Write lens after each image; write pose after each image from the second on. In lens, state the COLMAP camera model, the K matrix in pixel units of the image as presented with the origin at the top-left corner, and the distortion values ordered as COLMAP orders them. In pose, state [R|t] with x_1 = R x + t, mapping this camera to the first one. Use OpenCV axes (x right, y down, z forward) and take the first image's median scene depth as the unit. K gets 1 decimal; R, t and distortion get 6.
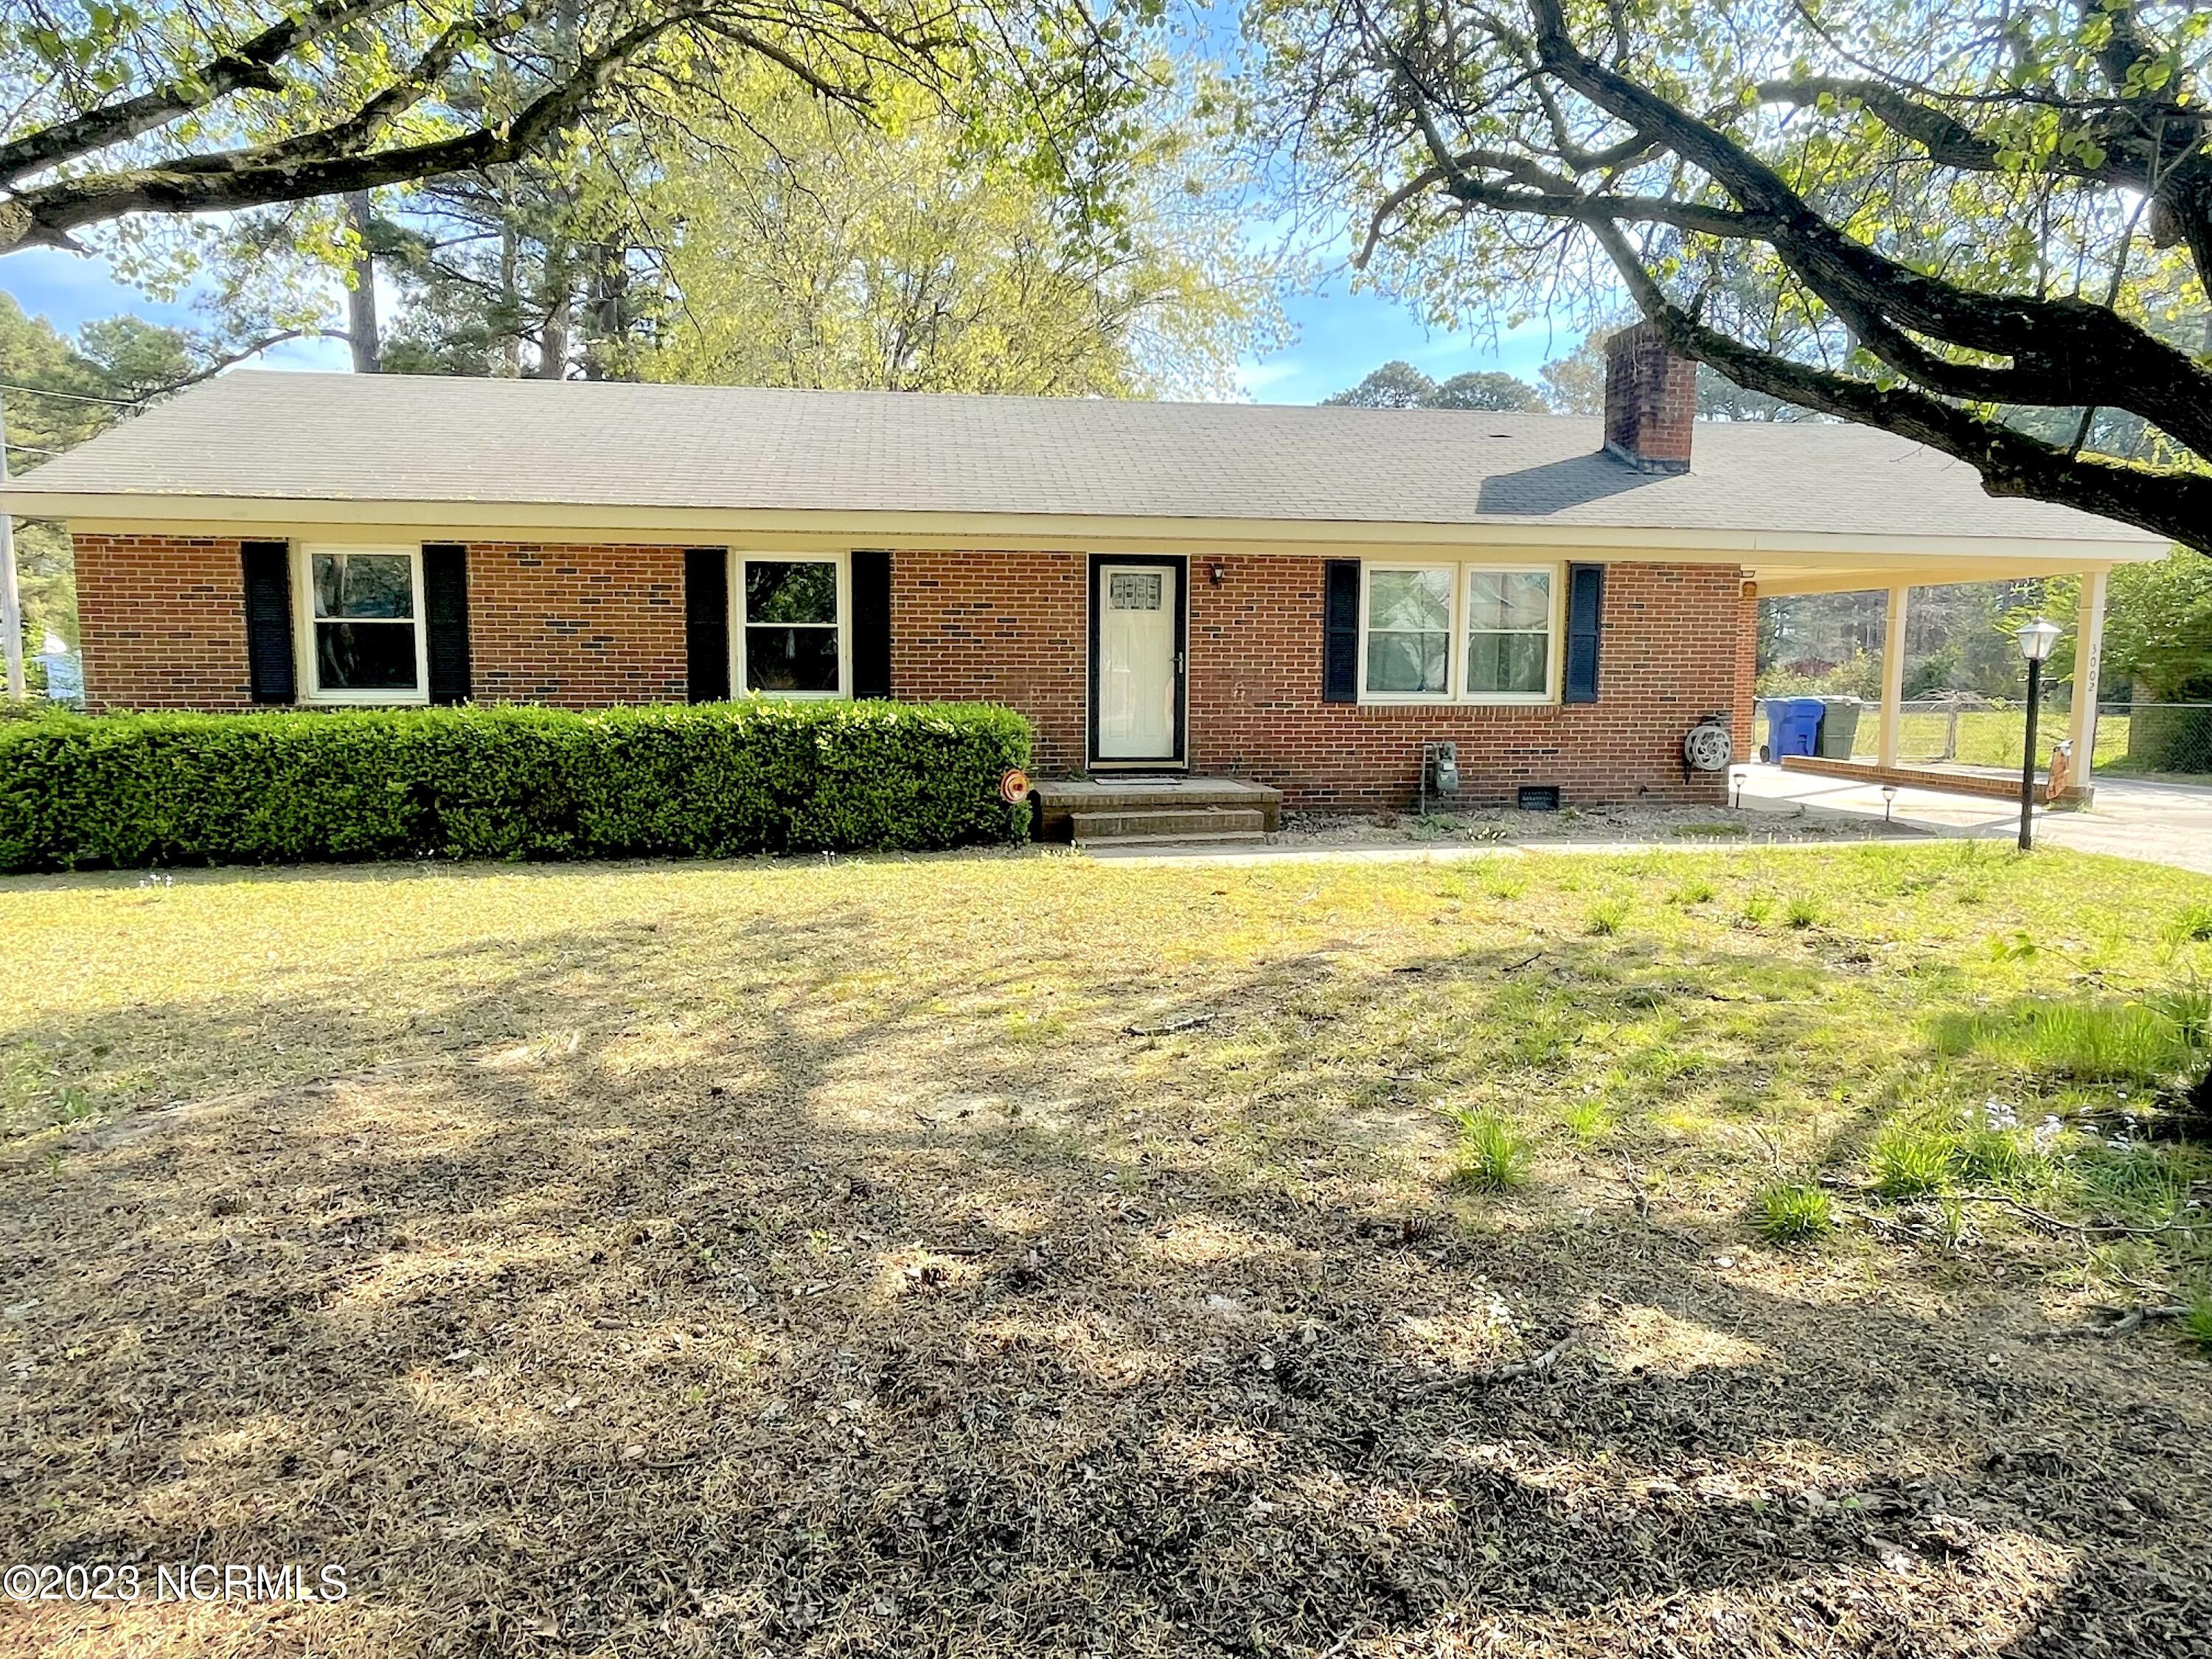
lens RADIAL K [[1355.6, 0, 1105.4], [0, 1355.6, 827.5], [0, 0, 1]] dist [-0.007775, 0.000129]
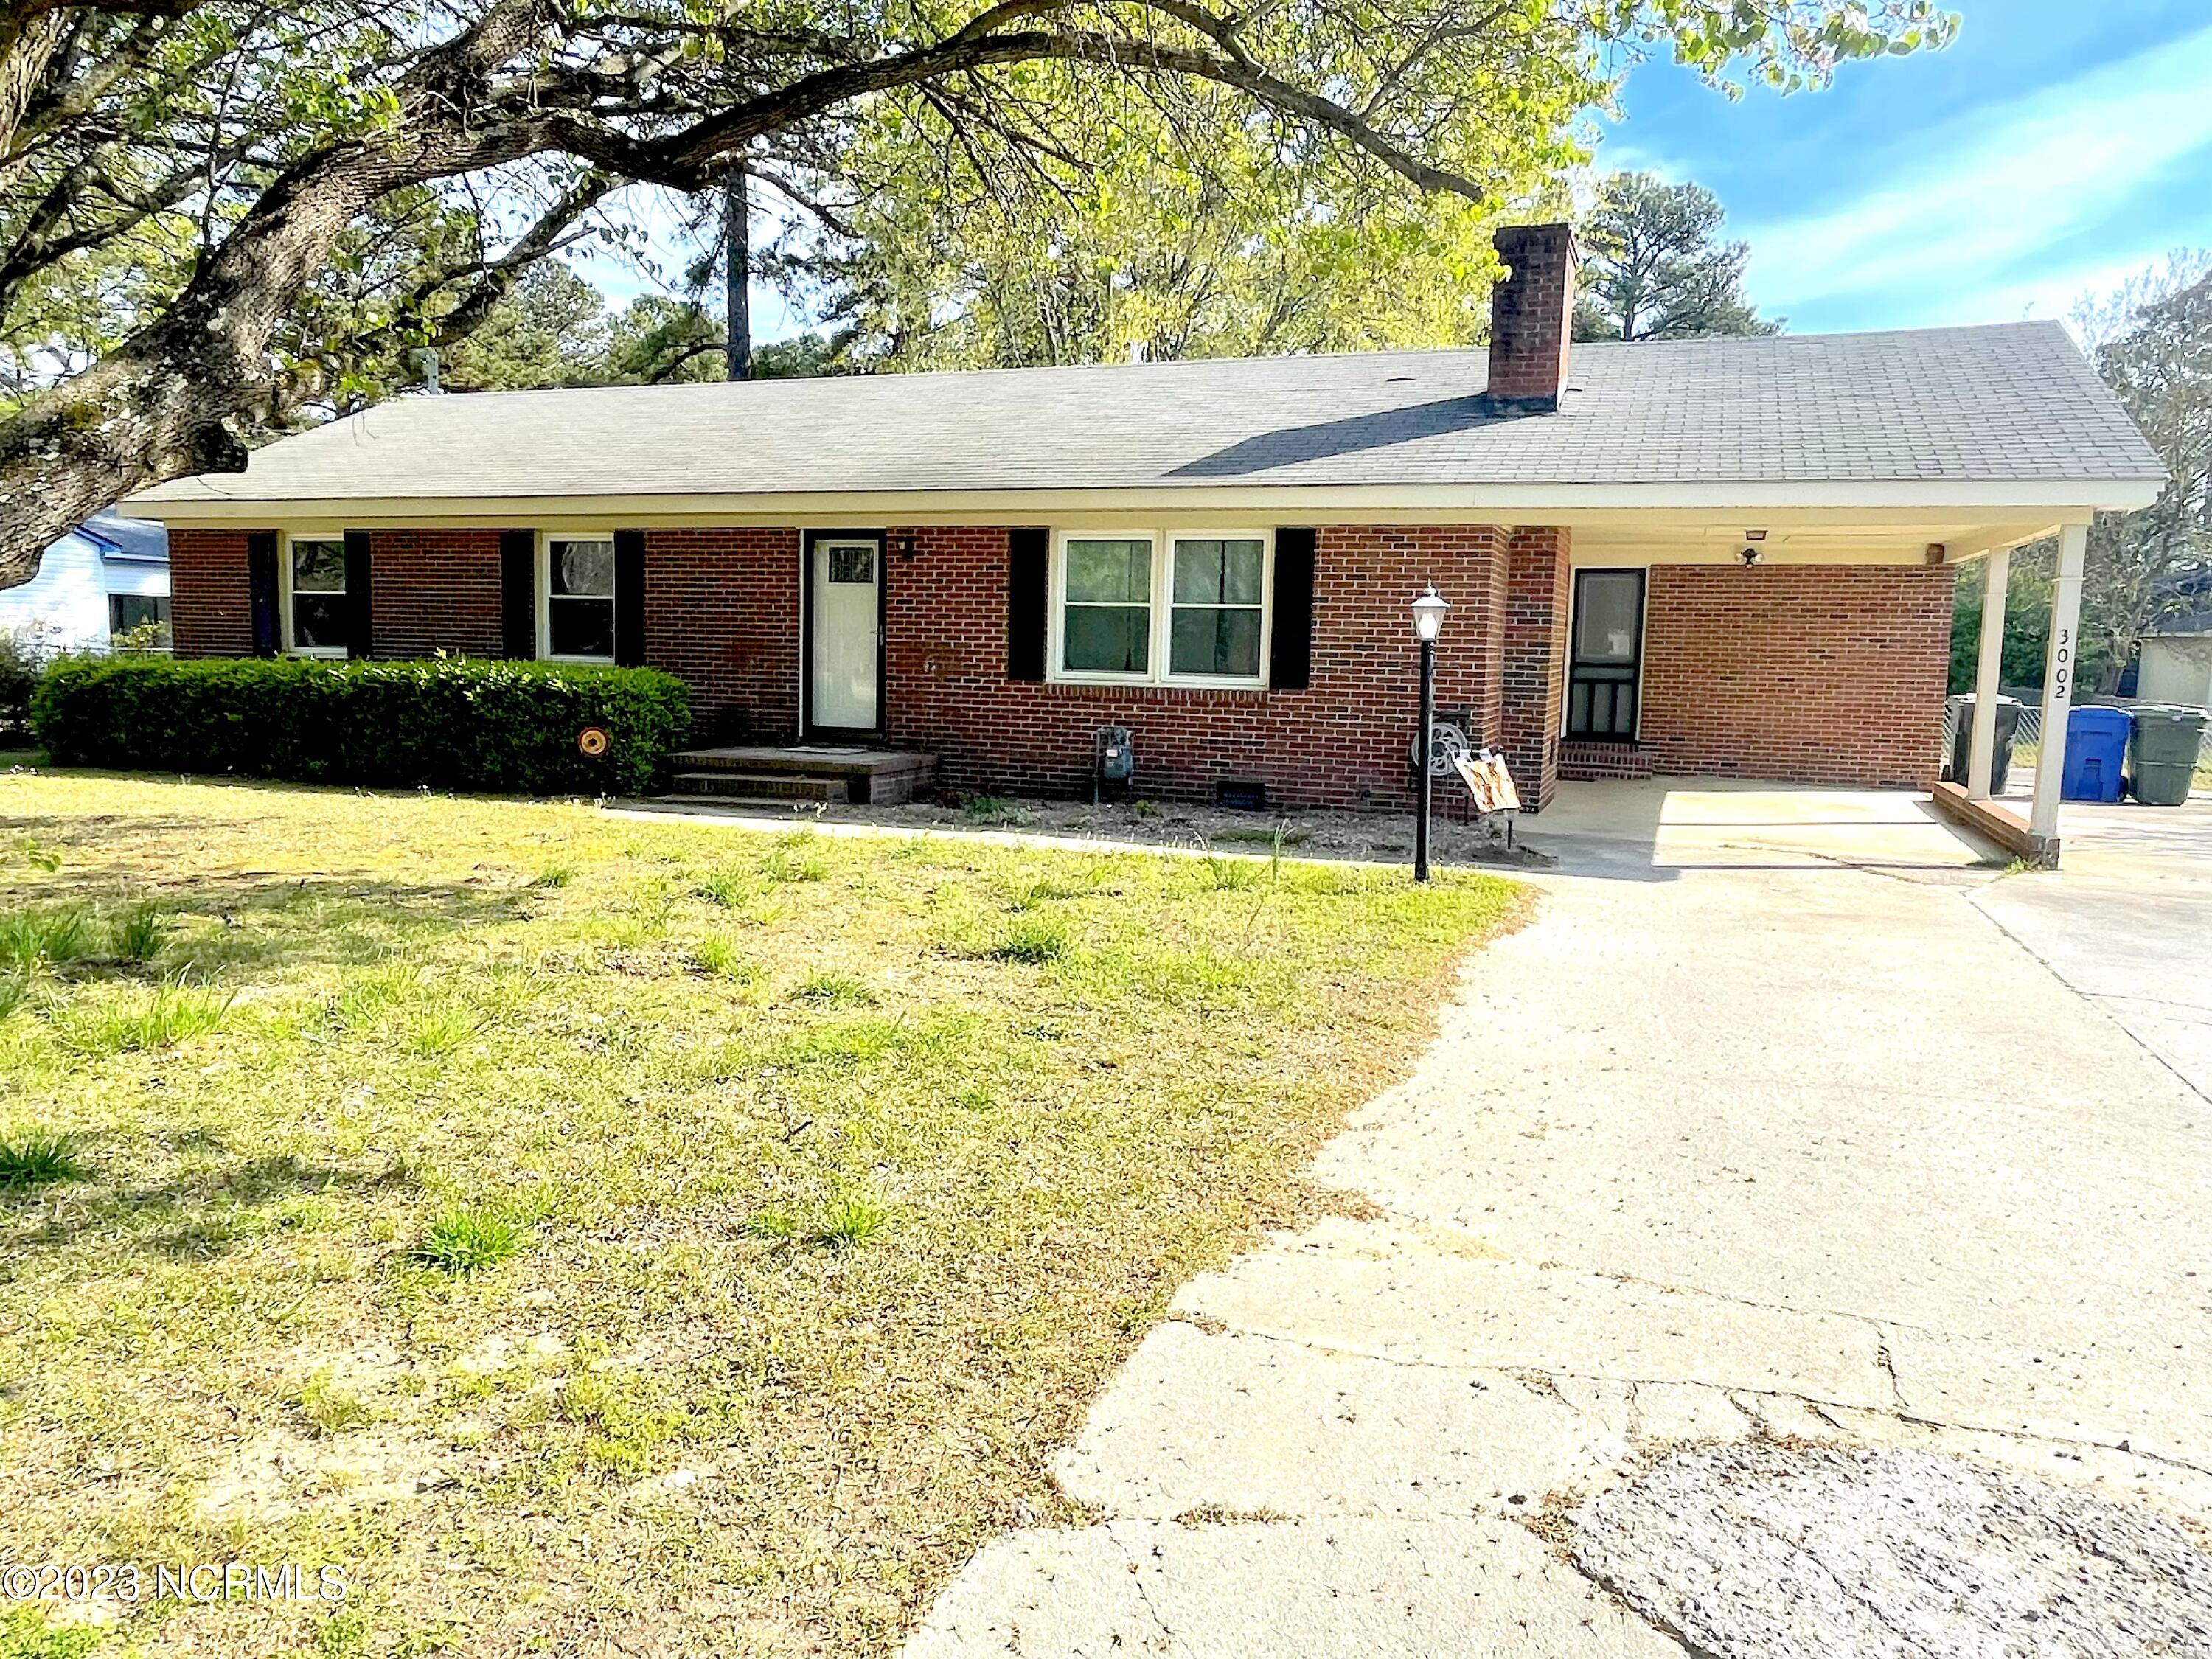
lens RADIAL K [[1482.3, 0, 1105.7], [0, 1482.3, 829.6], [0, 0, 1]] dist [0.007788, 0.000281]
pose [[0.875735, 0.076199, -0.476742, 0.719558], [-0.076805, 0.996879, 0.018251, -0.010812], [0.476644, 0.020633, 0.878854, 0.113085]]
